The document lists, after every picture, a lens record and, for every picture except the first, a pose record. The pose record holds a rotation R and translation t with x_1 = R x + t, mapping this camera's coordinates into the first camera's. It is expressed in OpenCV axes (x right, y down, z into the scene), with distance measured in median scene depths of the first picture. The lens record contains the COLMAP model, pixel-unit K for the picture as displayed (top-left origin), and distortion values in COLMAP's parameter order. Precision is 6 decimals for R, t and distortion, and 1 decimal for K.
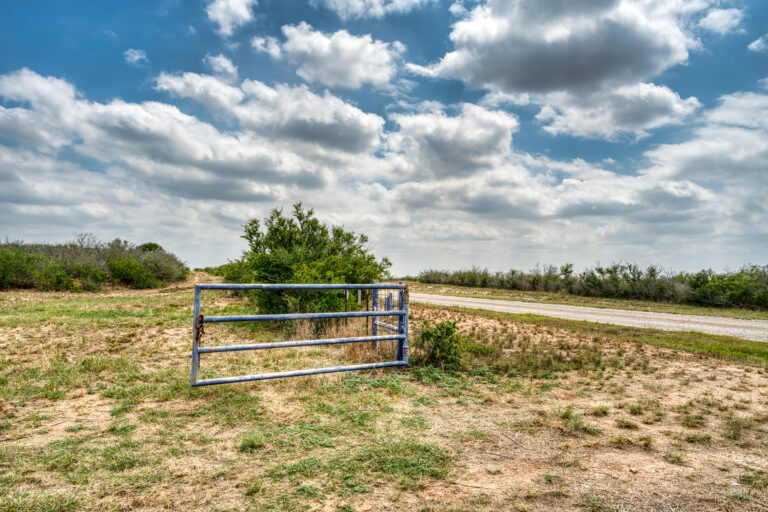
lens RADIAL K [[506.2, 0, 381.1], [0, 506.2, 296.3], [0, 0, 1]] dist [0.043734, -0.003695]
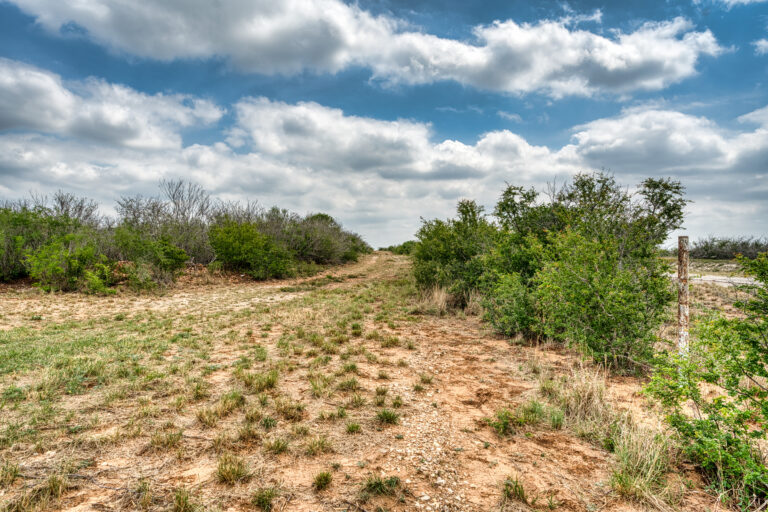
lens RADIAL K [[506.2, 0, 383.9], [0, 506.2, 255.4], [0, 0, 1]] dist [0.043734, -0.003695]
pose [[0.941027, -0.020623, -0.337702, -0.116862], [0.008073, 0.999225, -0.038526, -0.012289], [0.338235, 0.033528, 0.940464, 0.359738]]
